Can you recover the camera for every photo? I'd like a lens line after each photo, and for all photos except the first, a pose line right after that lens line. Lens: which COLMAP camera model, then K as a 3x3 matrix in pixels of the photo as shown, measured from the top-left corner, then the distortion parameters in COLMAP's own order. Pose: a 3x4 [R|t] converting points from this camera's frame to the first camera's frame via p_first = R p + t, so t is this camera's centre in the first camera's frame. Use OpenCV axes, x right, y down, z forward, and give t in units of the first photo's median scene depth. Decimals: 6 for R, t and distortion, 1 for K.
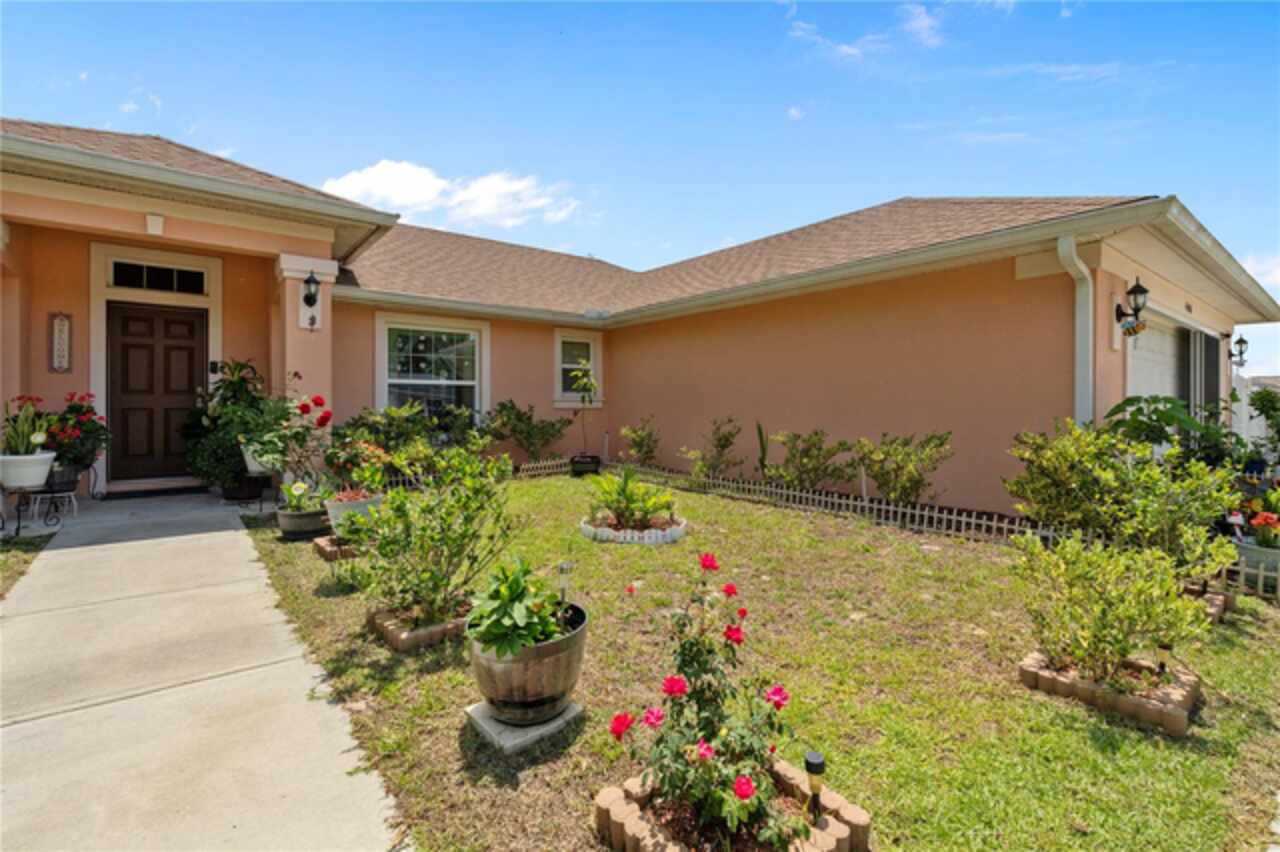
lens RADIAL K [[588.6, 0, 641.6], [0, 588.6, 405.0], [0, 0, 1]] dist [-0.001933, -0.000158]
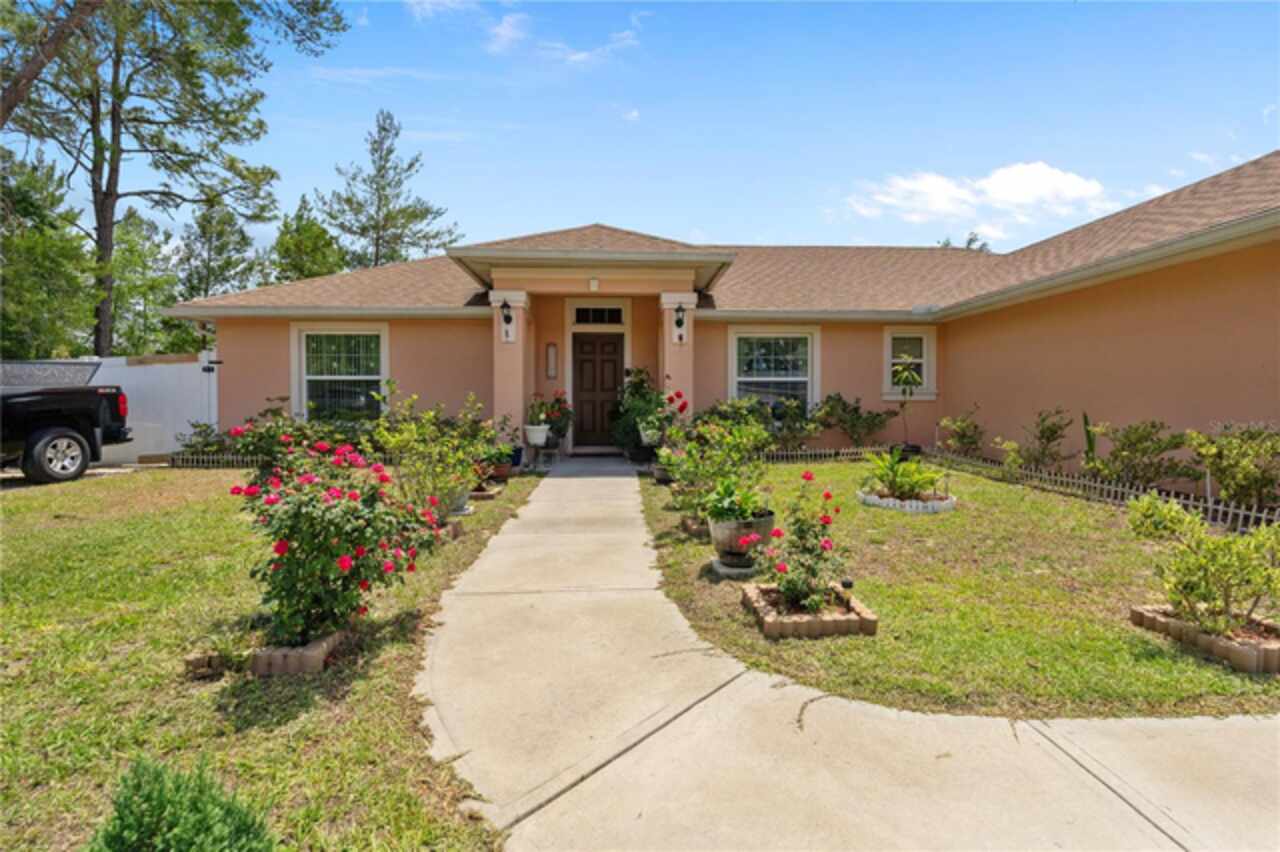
lens RADIAL K [[588.6, 0, 641.6], [0, 588.6, 405.0], [0, 0, 1]] dist [-0.001933, -0.000158]
pose [[0.808120, 0.001251, -0.589017, 0.194673], [0.002714, 0.999979, 0.005847, 0.009126], [0.589012, -0.006323, 0.808100, -0.193951]]
